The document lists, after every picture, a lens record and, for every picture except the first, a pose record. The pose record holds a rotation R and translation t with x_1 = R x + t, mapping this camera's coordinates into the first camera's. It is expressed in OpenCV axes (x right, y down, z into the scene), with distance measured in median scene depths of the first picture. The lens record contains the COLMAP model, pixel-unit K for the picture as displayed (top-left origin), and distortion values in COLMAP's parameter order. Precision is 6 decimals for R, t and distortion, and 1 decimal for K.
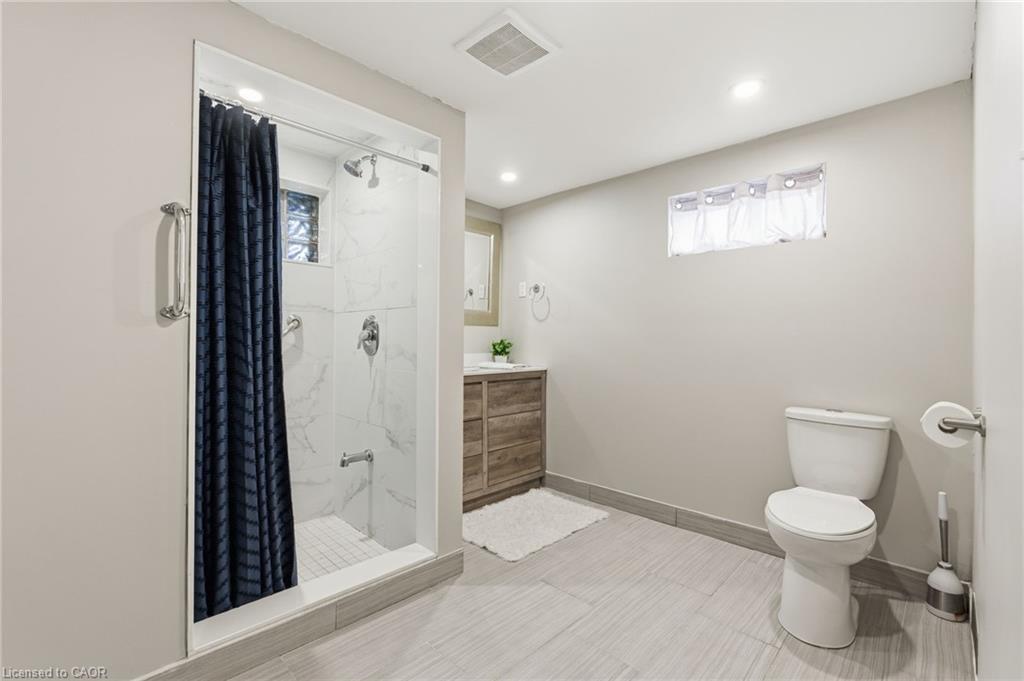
lens RADIAL K [[451.3, 0, 505.4], [0, 451.3, 337.2], [0, 0, 1]] dist [-0.014388, 0.004365]
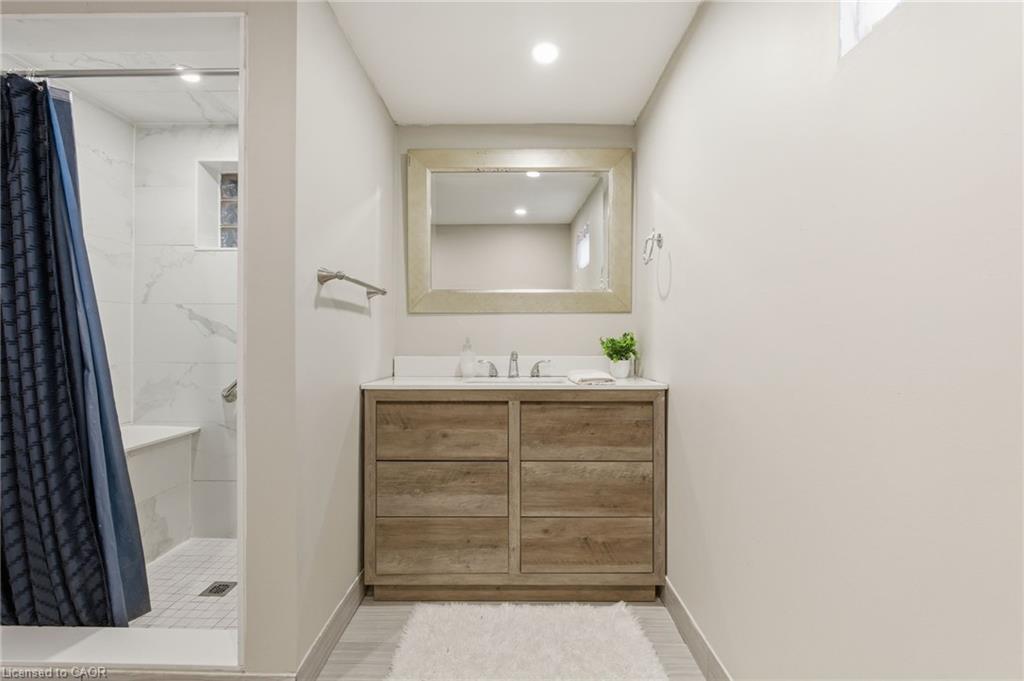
lens RADIAL K [[451.3, 0, 506.4], [0, 451.3, 340.1], [0, 0, 1]] dist [-0.014388, 0.004365]
pose [[0.705059, -0.004301, -0.709136, 0.370045], [0.005761, 0.999983, -0.000337, 0.014512], [0.709125, -0.003848, 0.705072, 0.537855]]
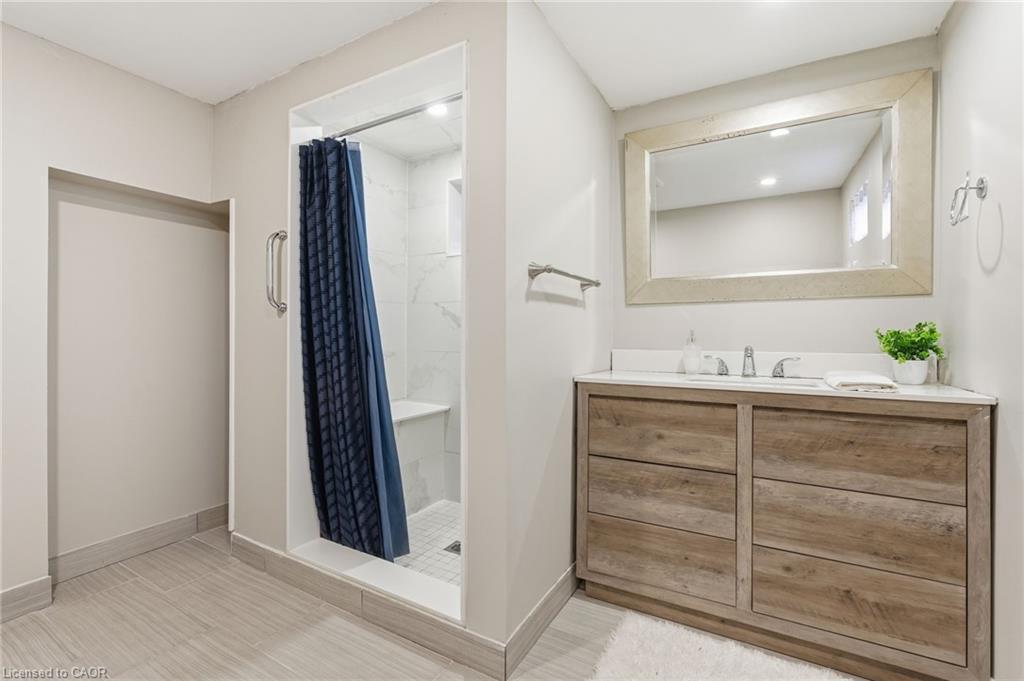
lens RADIAL K [[451.3, 0, 516.2], [0, 451.3, 333.4], [0, 0, 1]] dist [-0.014388, 0.004365]
pose [[0.268958, -0.004418, -0.963142, 0.368445], [0.003533, 0.999987, -0.003601, 0.016261], [0.963145, -0.002434, 0.268970, 0.585233]]
